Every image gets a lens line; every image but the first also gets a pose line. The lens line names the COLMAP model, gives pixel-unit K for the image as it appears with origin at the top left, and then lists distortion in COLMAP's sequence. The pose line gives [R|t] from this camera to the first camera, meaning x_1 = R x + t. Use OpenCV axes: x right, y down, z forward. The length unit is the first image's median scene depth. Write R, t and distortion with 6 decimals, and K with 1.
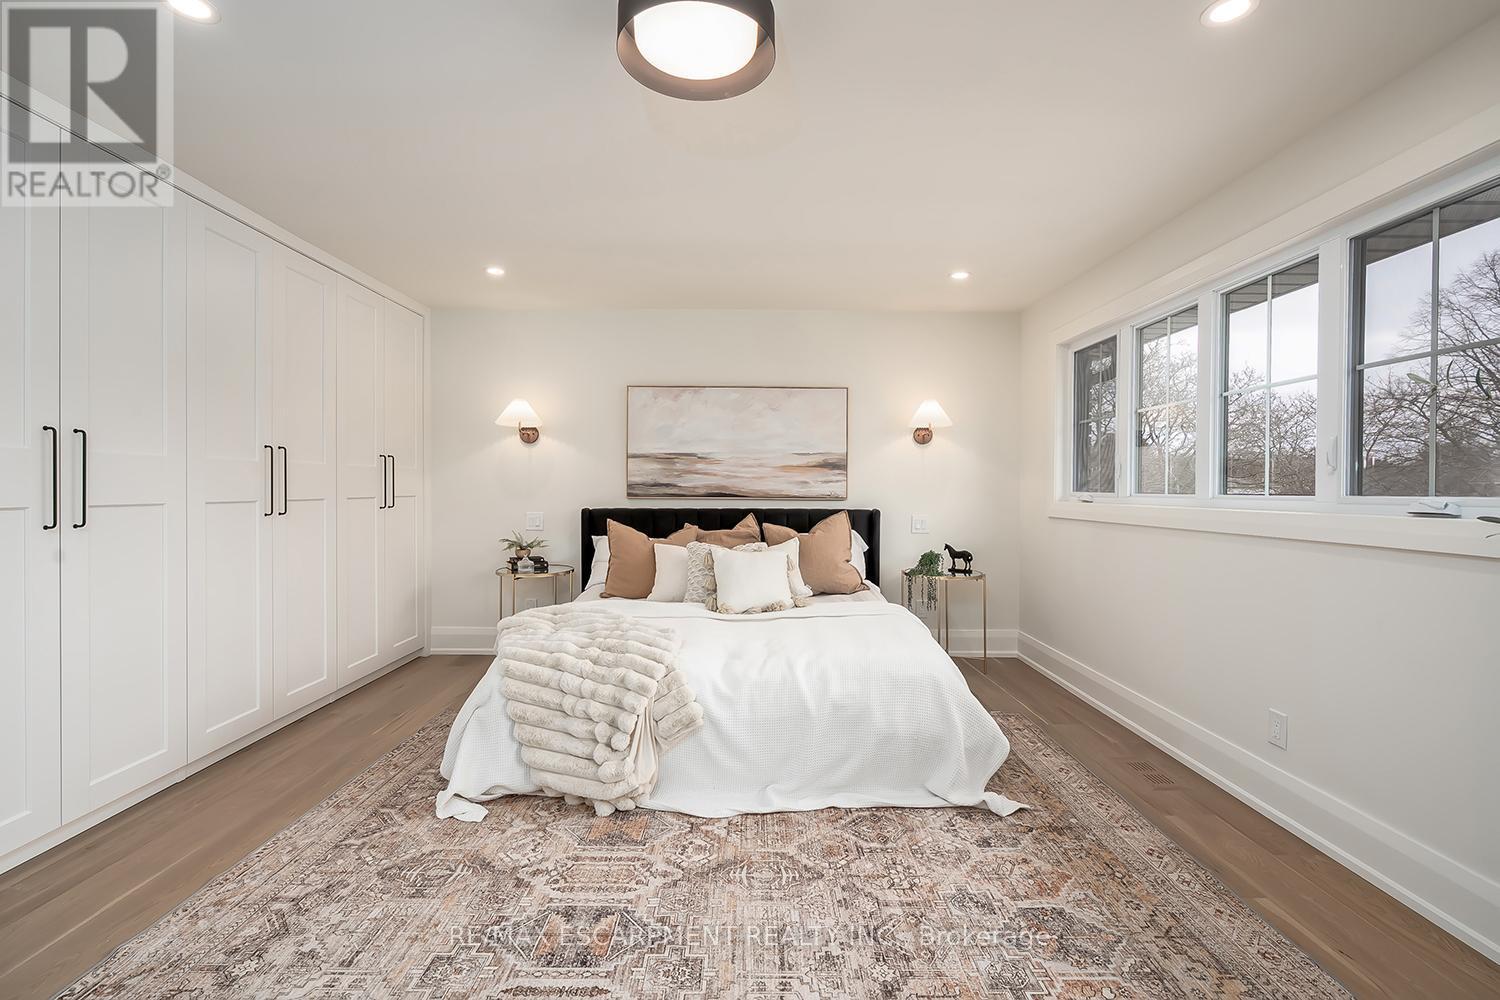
lens RADIAL K [[678.2, 0, 750.4], [0, 678.2, 493.1], [0, 0, 1]] dist [-0.005584, 0.002549]
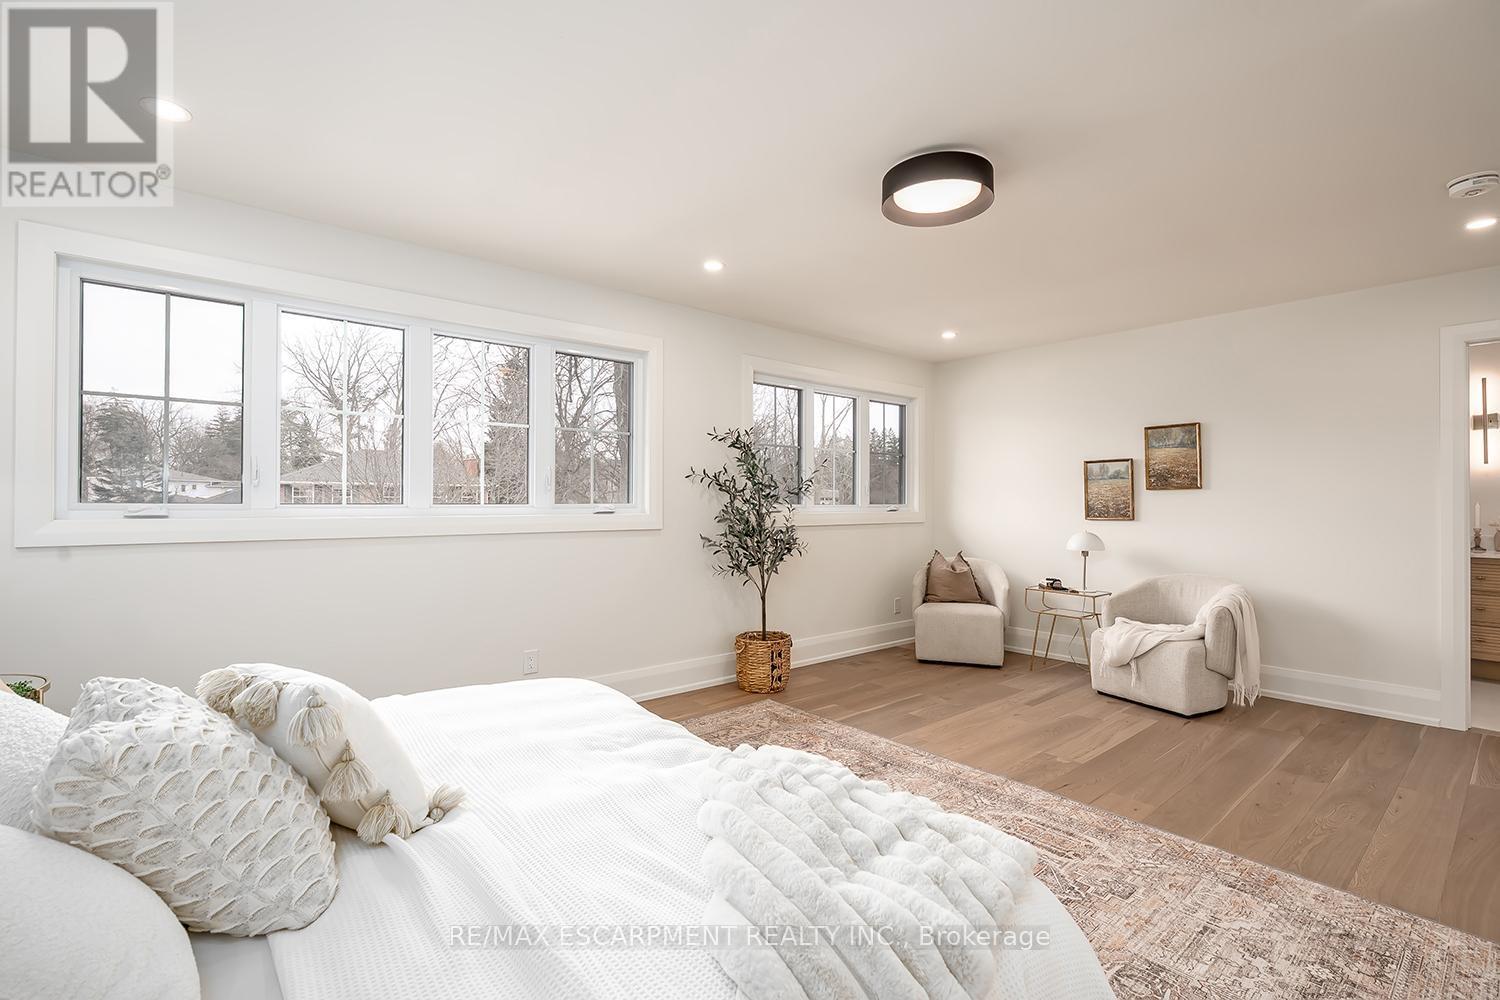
lens RADIAL K [[678.2, 0, 756.7], [0, 678.2, 499.8], [0, 0, 1]] dist [-0.005584, 0.002549]
pose [[-0.649903, -0.007270, 0.759982, -0.625629], [-0.006936, 0.999969, 0.003634, -0.010976], [-0.759985, -0.002909, -0.649934, 1.504501]]
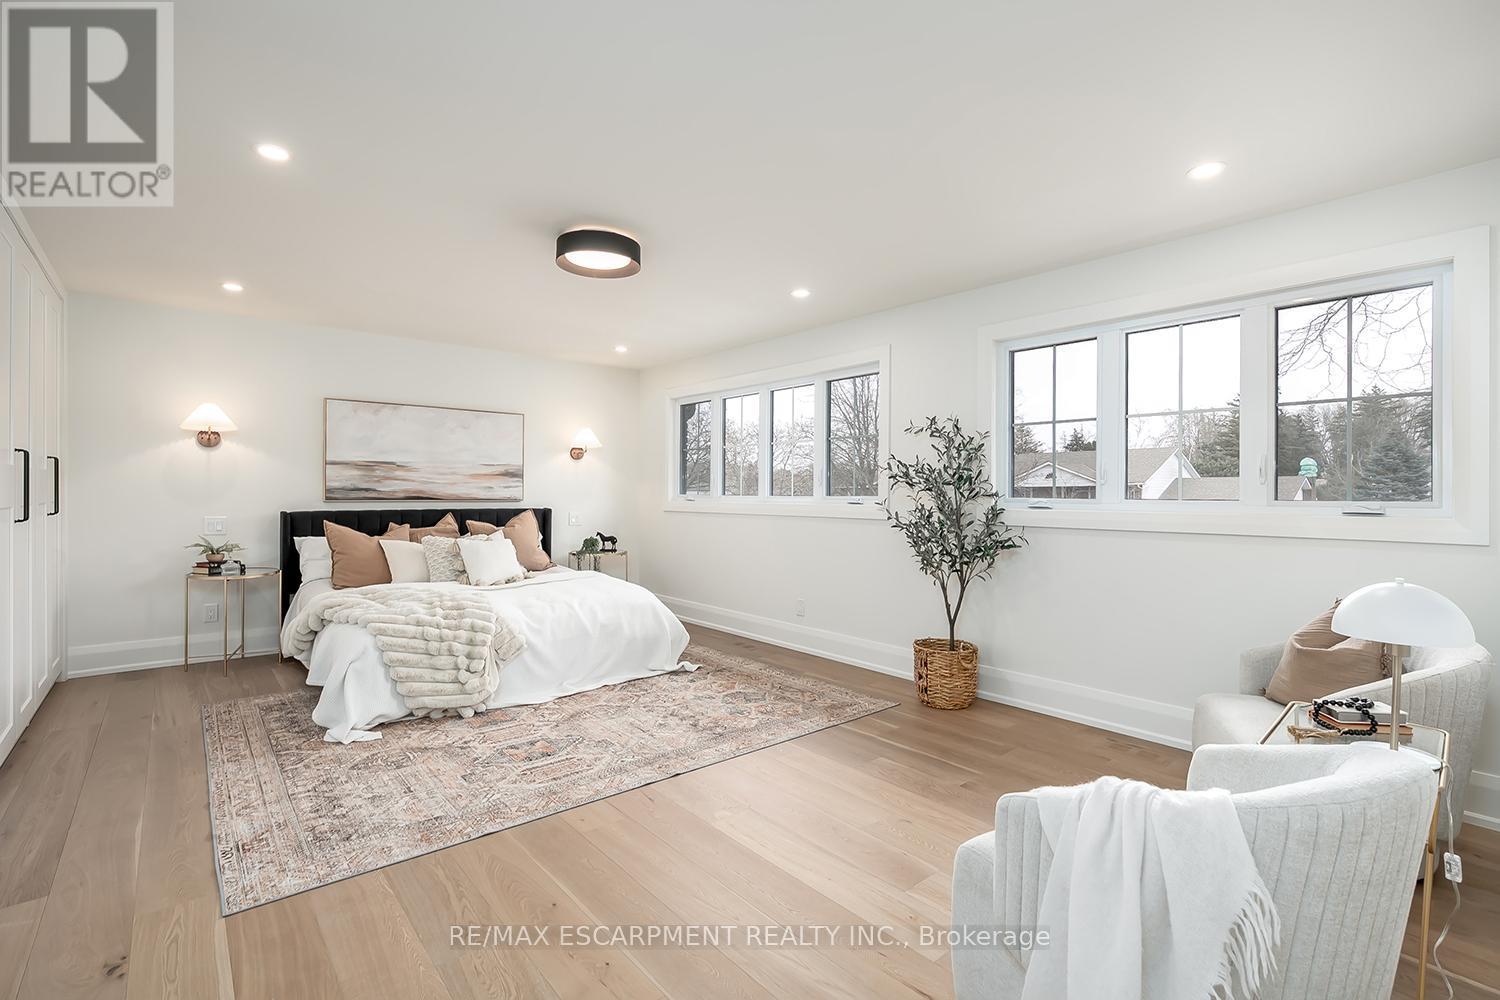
lens RADIAL K [[678.2, 0, 748.3], [0, 678.2, 498.0], [0, 0, 1]] dist [-0.005584, 0.002549]
pose [[0.766566, -0.006758, 0.642130, -0.656027], [0.004327, 0.999976, 0.005360, -0.001955], [-0.642151, -0.001330, 0.766577, -0.482700]]
